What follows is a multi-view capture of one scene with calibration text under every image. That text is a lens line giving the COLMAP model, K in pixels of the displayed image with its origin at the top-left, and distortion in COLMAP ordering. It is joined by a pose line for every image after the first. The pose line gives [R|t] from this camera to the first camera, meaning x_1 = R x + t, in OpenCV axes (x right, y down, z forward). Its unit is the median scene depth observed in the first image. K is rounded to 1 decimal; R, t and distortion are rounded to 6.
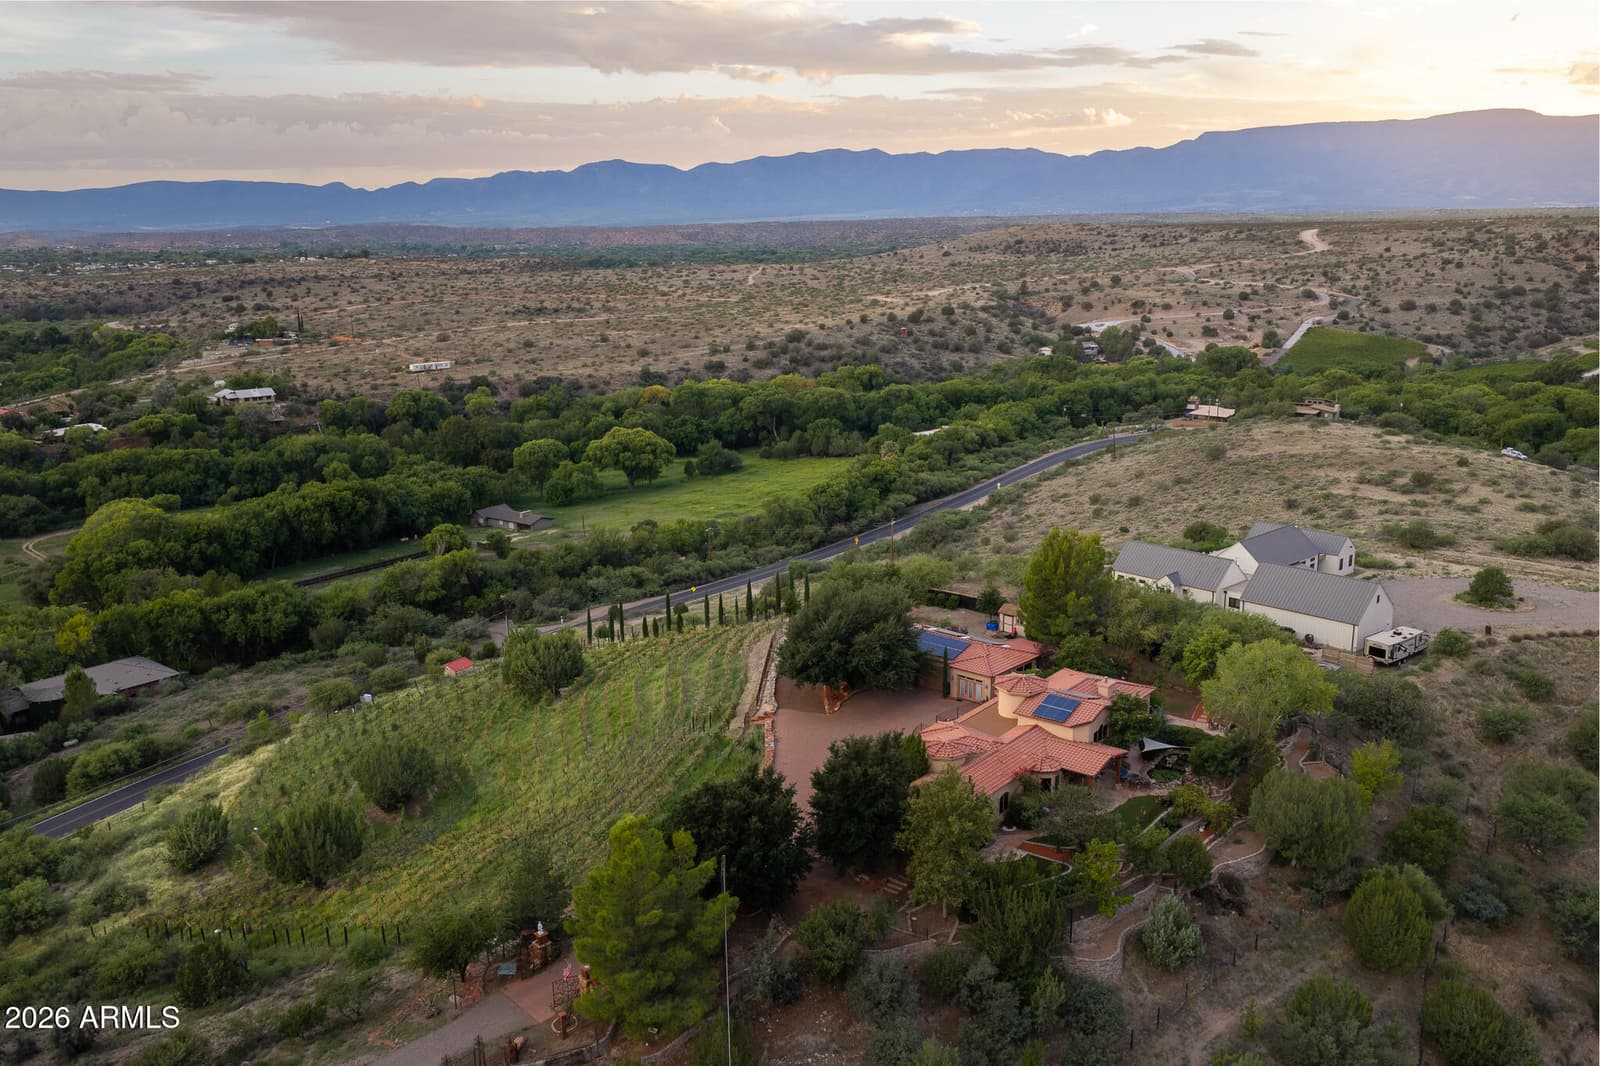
lens RADIAL K [[1324.3, 0, 803.7], [0, 1324.3, 540.9], [0, 0, 1]] dist [0.020679, -0.040254]
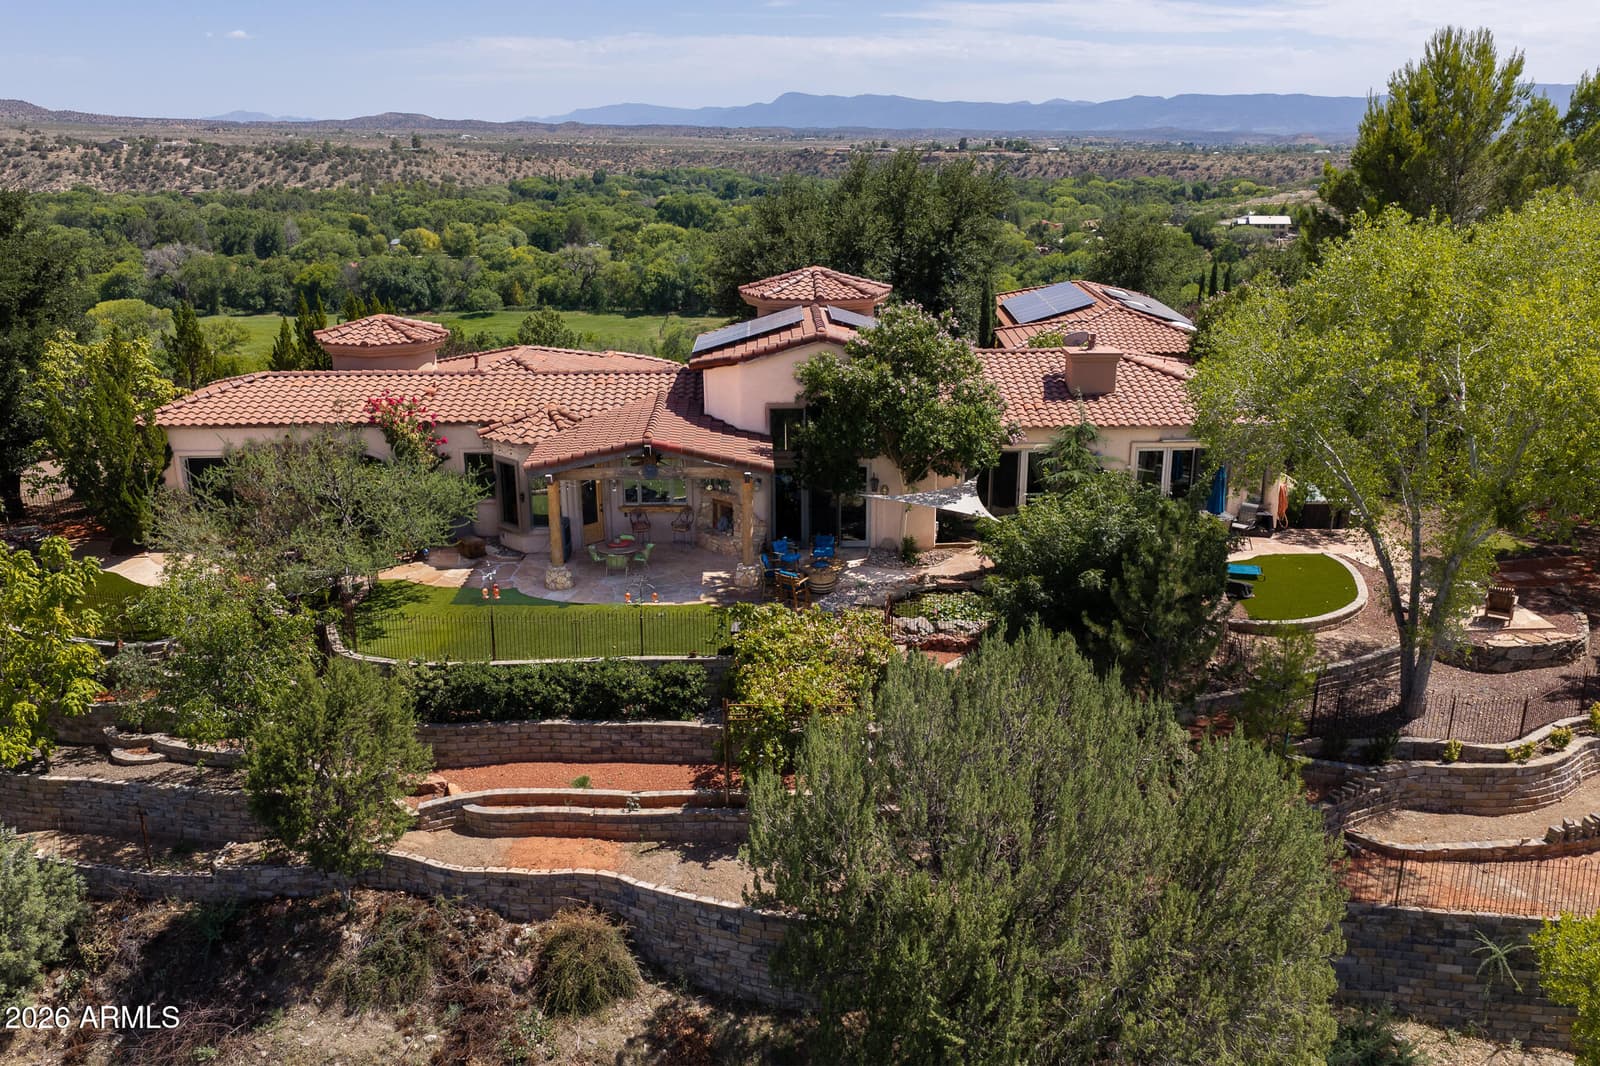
lens RADIAL K [[1356.3, 0, 806.1], [0, 1356.3, 478.5], [0, 0, 1]] dist [0.000127, -0.002506]
pose [[0.639485, 0.198629, -0.742701, 0.076962], [-0.188220, 0.977099, 0.099254, 0.020381], [0.745407, 0.076320, 0.662226, 0.129000]]
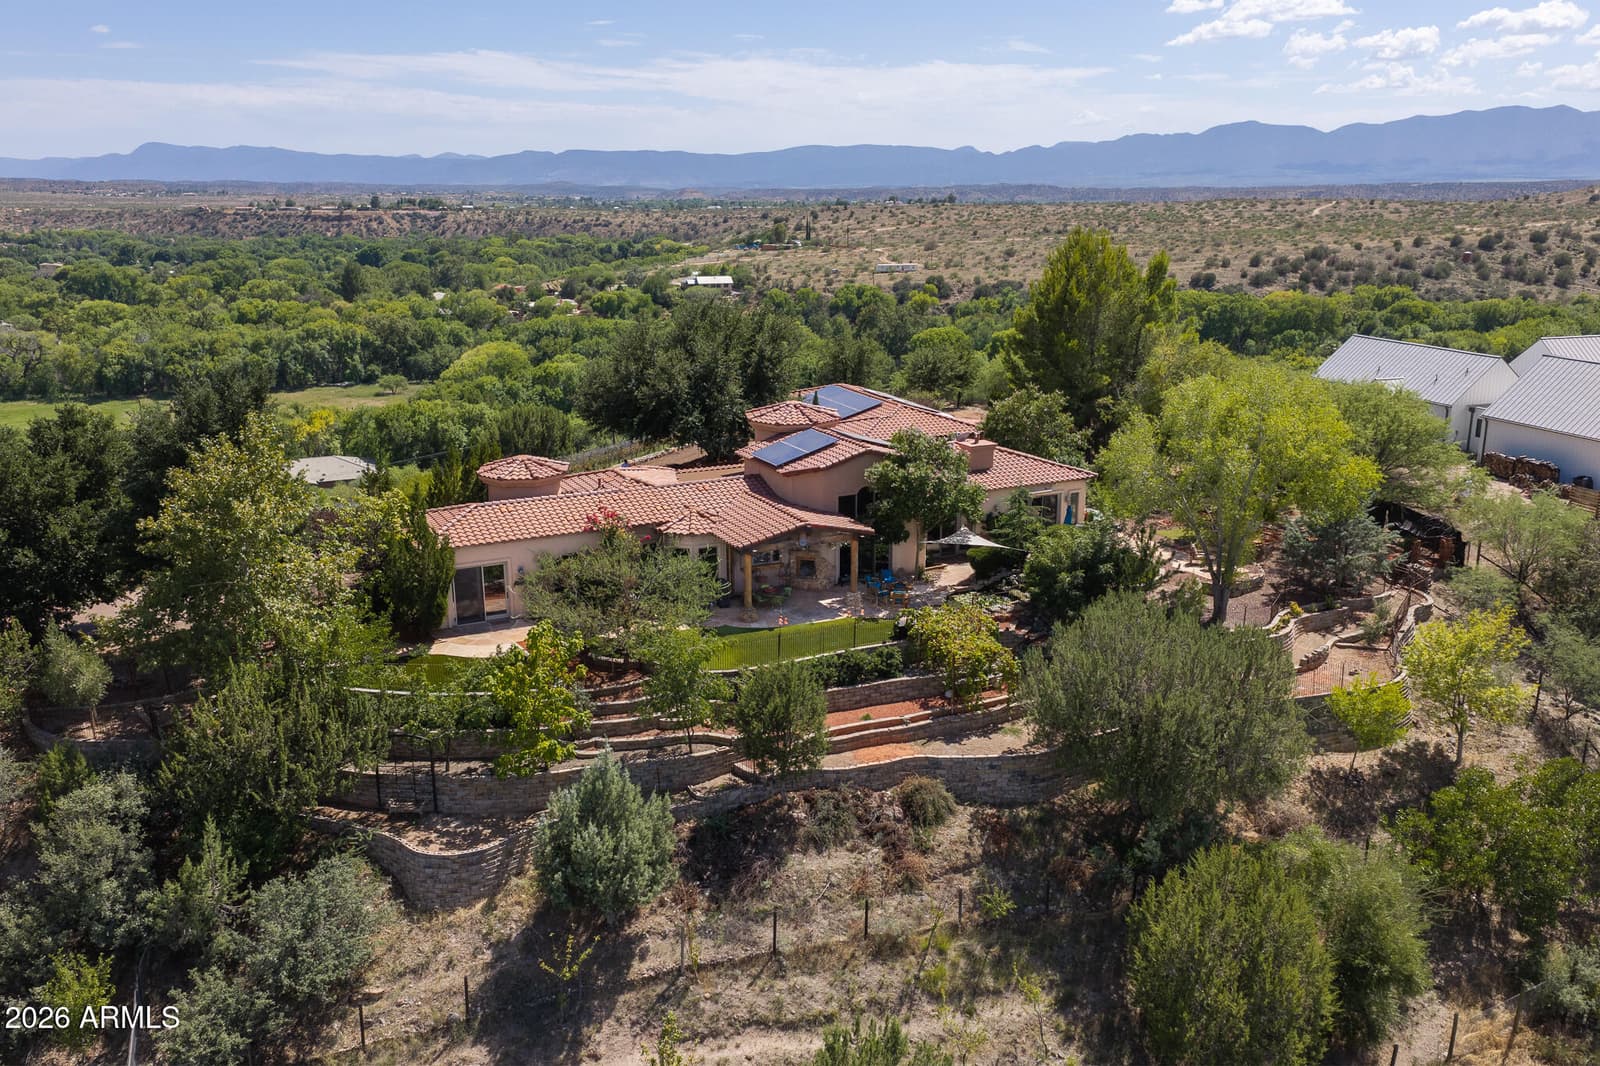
lens RADIAL K [[1324.3, 0, 803.7], [0, 1324.3, 540.9], [0, 0, 1]] dist [0.020679, -0.040254]
pose [[0.901283, 0.120733, -0.416067, 0.068890], [-0.110907, 0.992680, 0.047807, 0.022423], [0.418793, 0.003057, 0.908076, 0.084500]]
